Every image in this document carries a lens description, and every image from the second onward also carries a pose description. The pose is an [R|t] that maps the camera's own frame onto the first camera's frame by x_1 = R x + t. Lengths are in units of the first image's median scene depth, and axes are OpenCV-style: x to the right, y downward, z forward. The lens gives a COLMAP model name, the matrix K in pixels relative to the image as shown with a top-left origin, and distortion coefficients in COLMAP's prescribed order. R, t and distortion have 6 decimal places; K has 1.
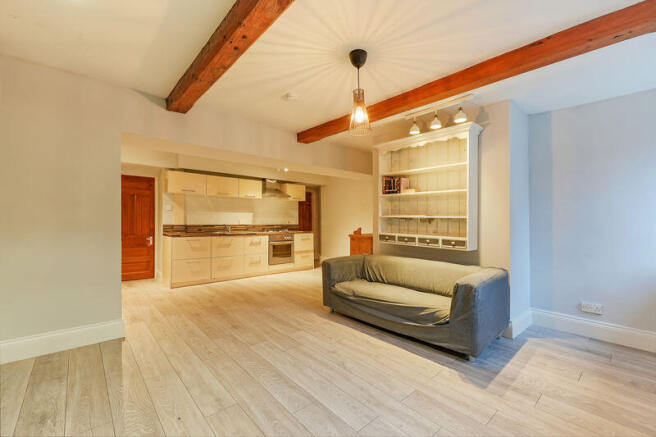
lens RADIAL K [[279.0, 0, 329.9], [0, 279.0, 228.1], [0, 0, 1]] dist [0.000186, 0.000001]
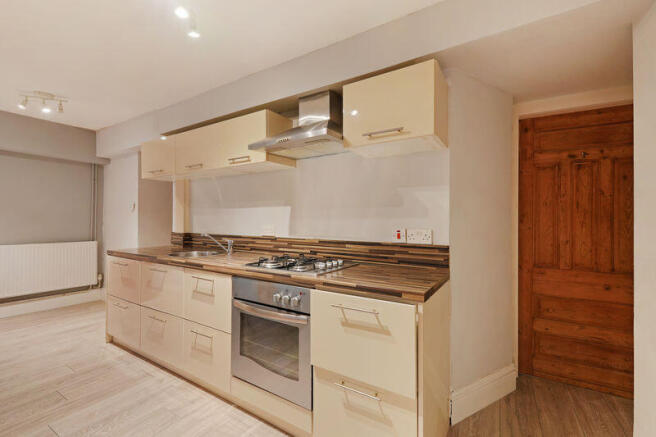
lens RADIAL K [[284.6, 0, 324.9], [0, 284.6, 219.2], [0, 0, 1]] dist [-0.001480, -0.000029]
pose [[0.272786, -0.014688, -0.961962, 0.111038], [-0.026152, 0.999401, -0.022676, -0.033070], [0.961719, 0.031343, 0.272239, 1.044699]]
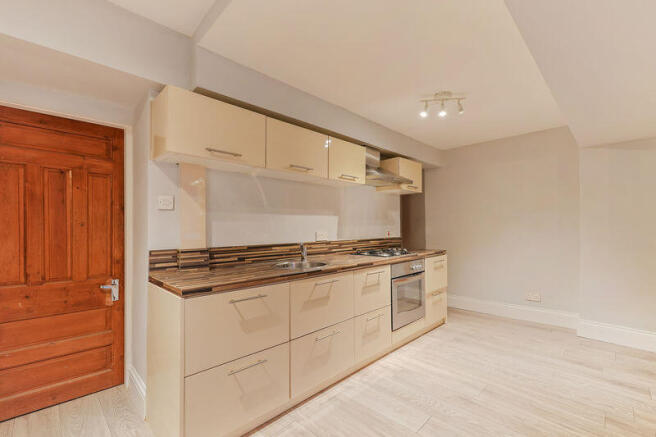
lens RADIAL K [[285.3, 0, 332.0], [0, 285.3, 227.5], [0, 0, 1]] dist [-0.000573, -0.000011]
pose [[0.997923, -0.018602, 0.061673, -0.352074], [0.020177, 0.999483, -0.025015, -0.025273], [-0.061176, 0.026207, 0.997783, 0.566448]]
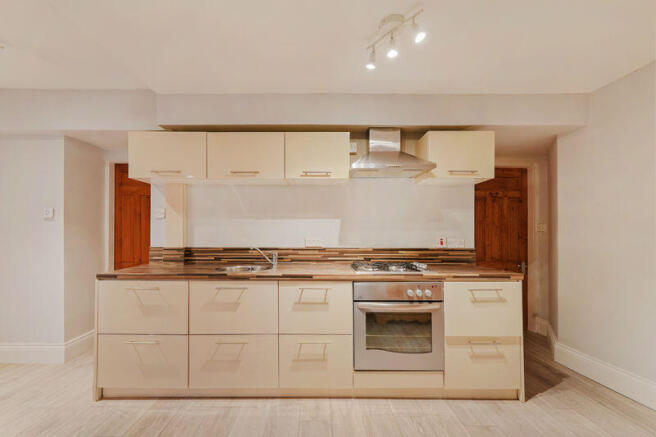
lens RADIAL K [[288.1, 0, 317.8], [0, 288.1, 234.2], [0, 0, 1]] dist [-0.000666, -0.000135]
pose [[0.745367, -0.008569, -0.666599, -0.019517], [-0.010923, 0.999626, -0.025064, -0.023656], [0.666565, 0.025963, 0.744995, 0.733441]]
